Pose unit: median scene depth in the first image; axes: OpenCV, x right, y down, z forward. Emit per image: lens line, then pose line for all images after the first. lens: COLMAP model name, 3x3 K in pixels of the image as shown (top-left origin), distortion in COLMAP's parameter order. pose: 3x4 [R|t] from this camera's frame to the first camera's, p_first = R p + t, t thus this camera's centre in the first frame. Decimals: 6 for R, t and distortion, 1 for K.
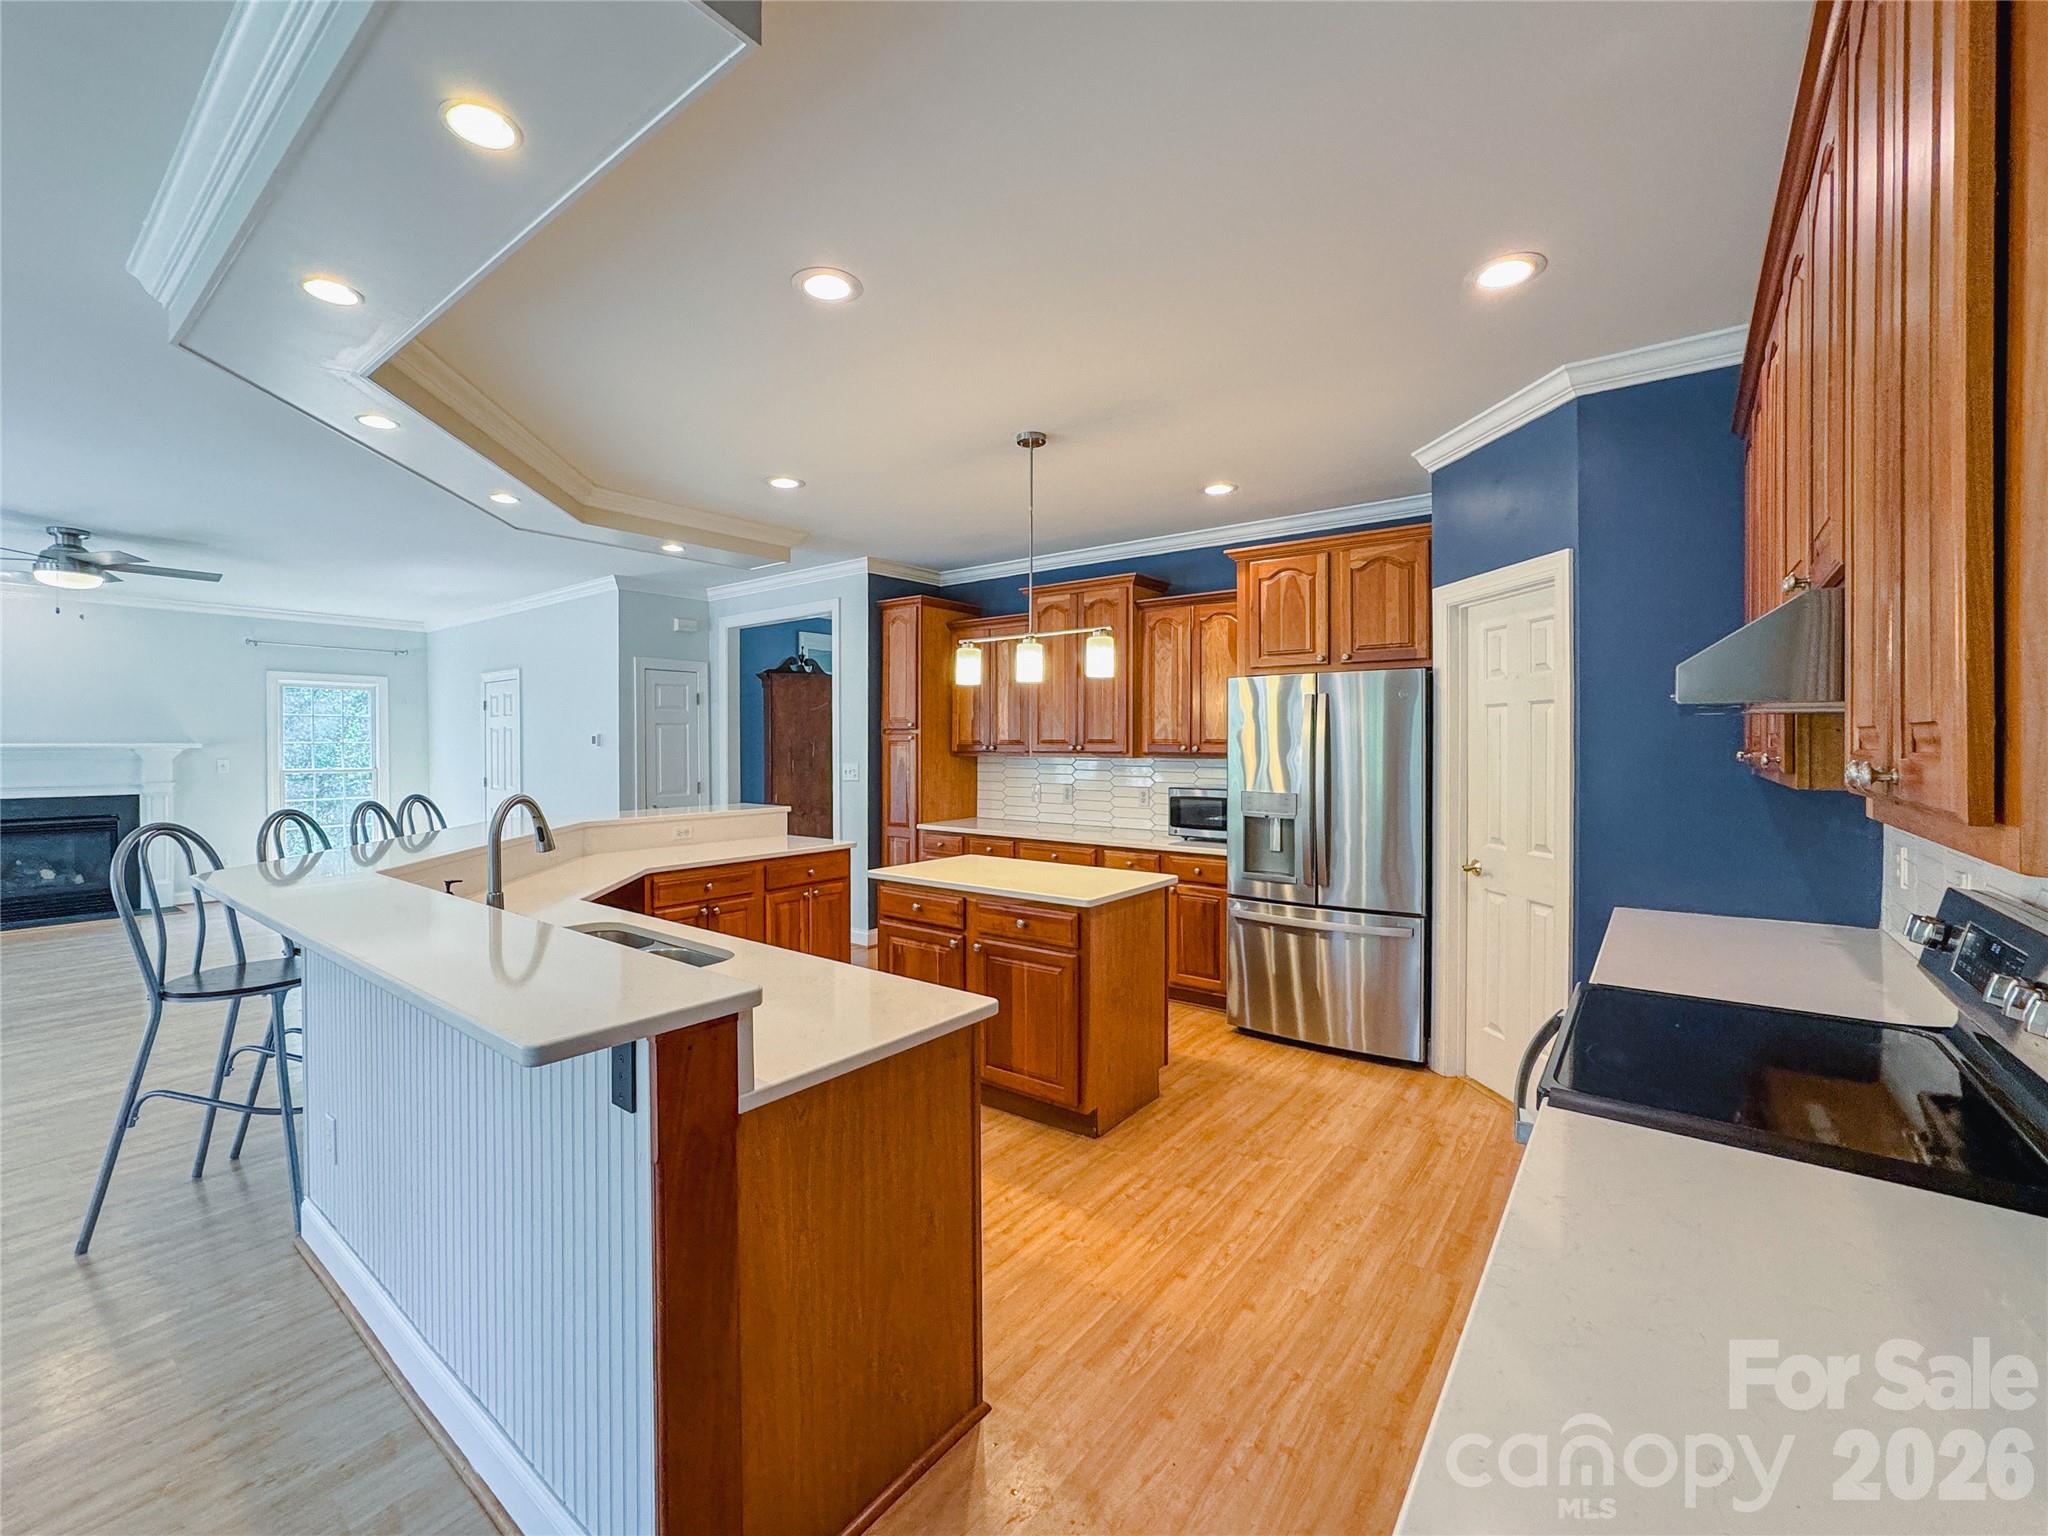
lens RADIAL K [[866.3, 0, 1030.1], [0, 866.3, 755.6], [0, 0, 1]] dist [-0.007903, 0.000409]
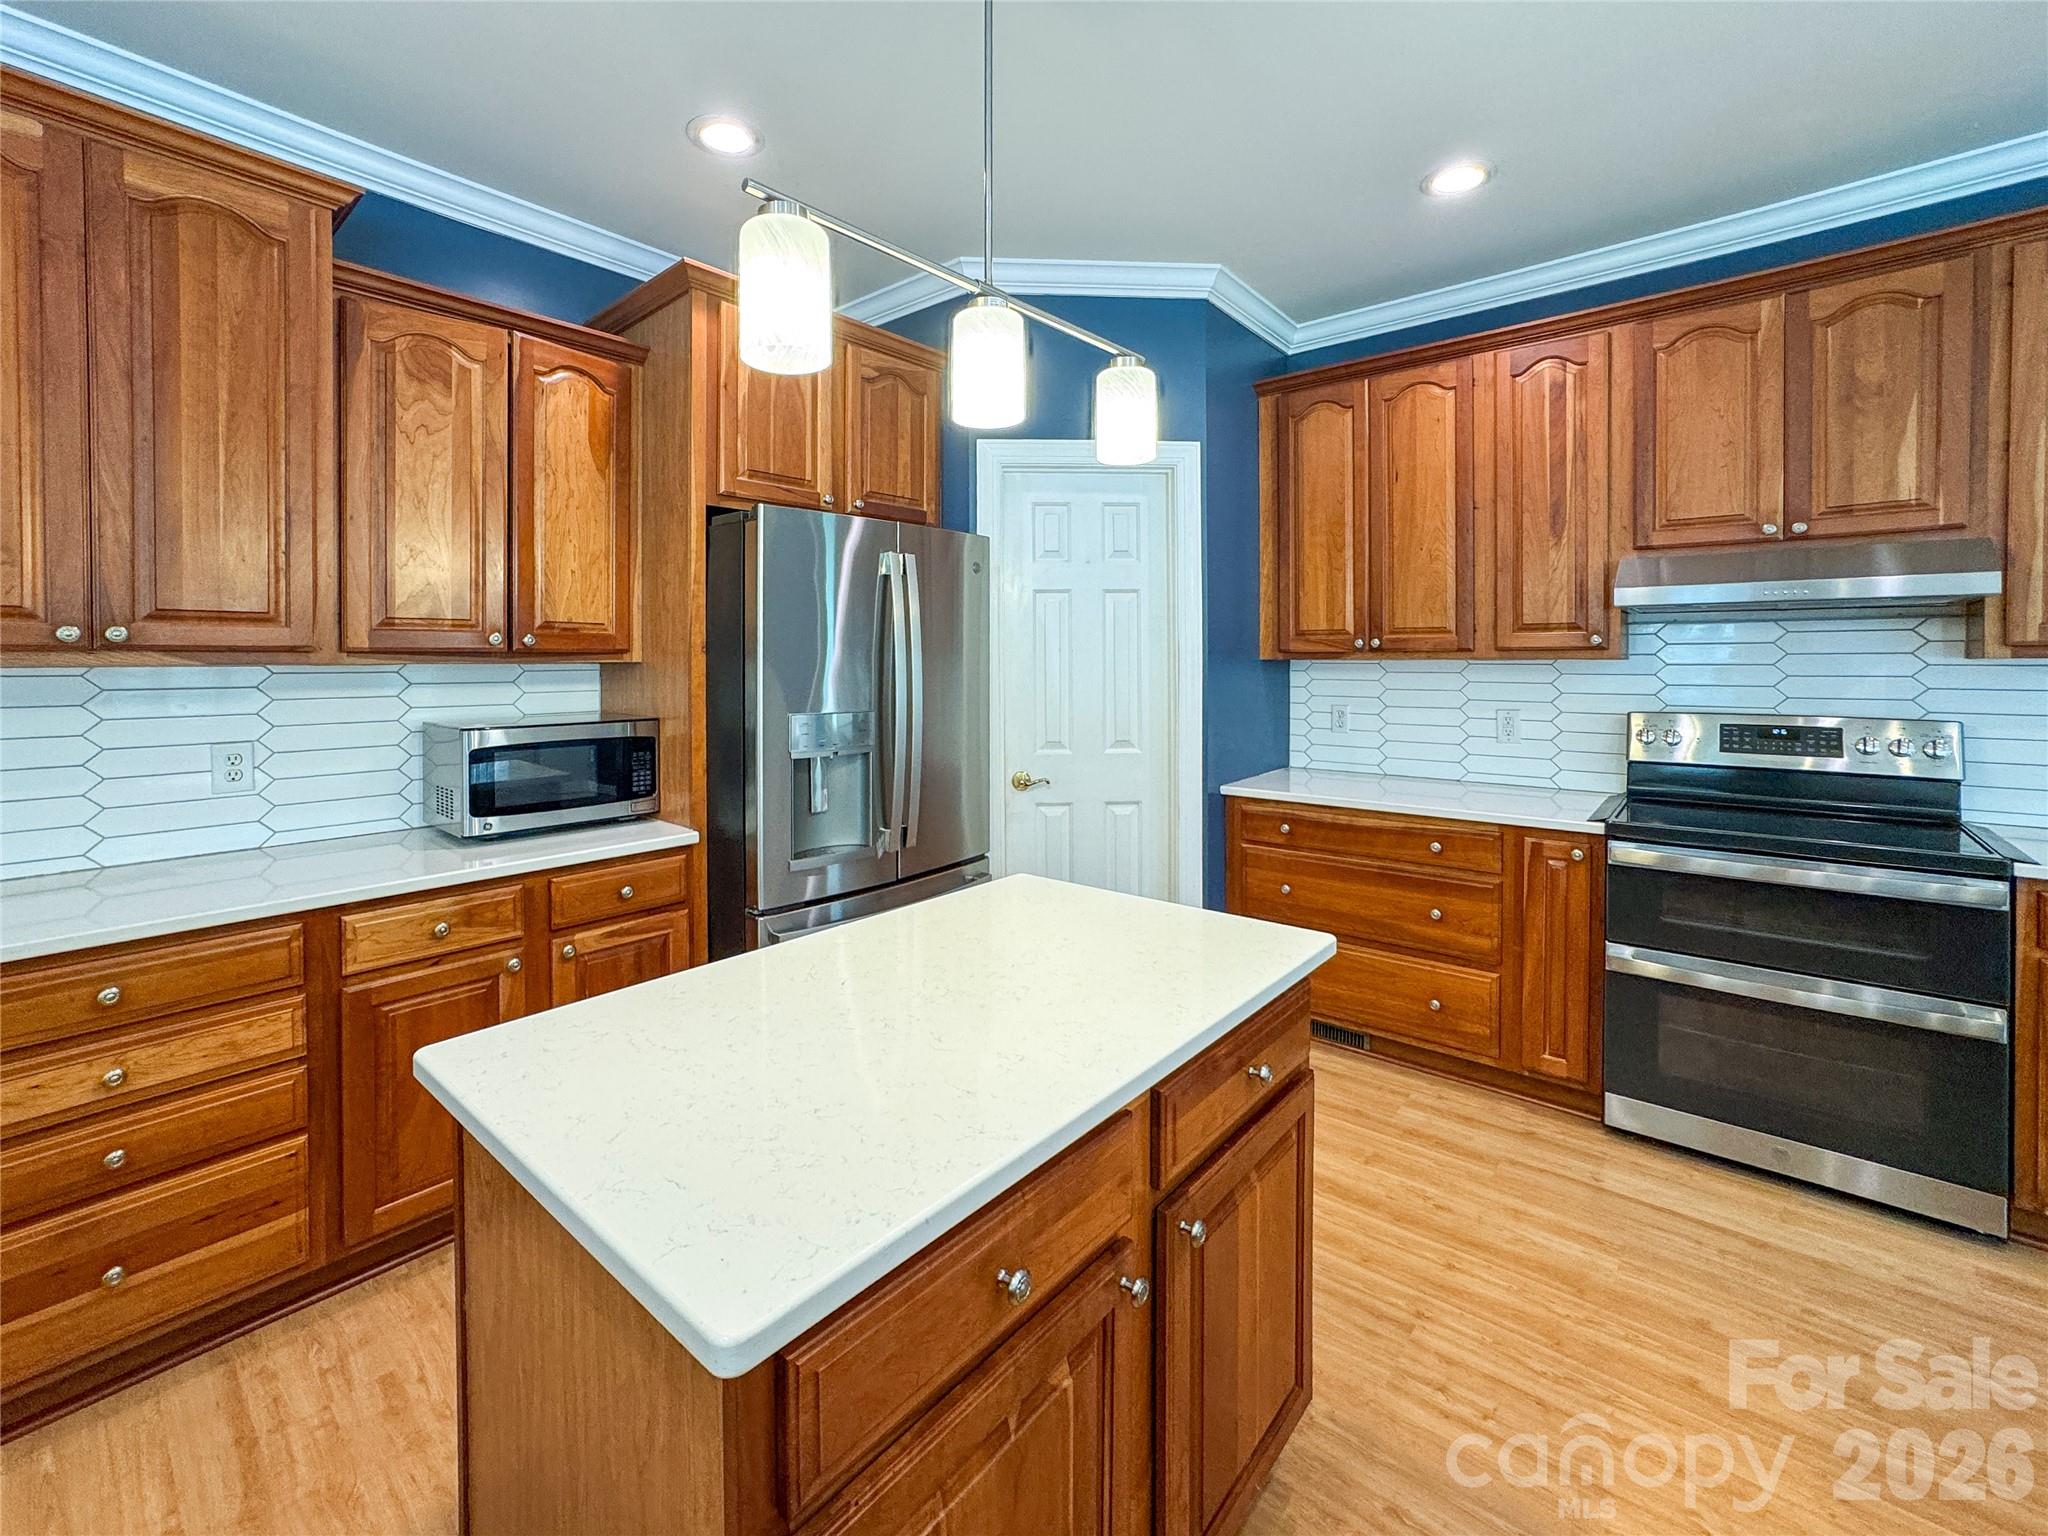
lens RADIAL K [[866.3, 0, 977.5], [0, 866.3, 671.7], [0, 0, 1]] dist [-0.007903, 0.000409]
pose [[0.072745, -0.007850, 0.997320, -0.261244], [0.018991, 0.999799, 0.006484, 0.010640], [-0.997170, 0.018469, 0.072879, 0.728120]]
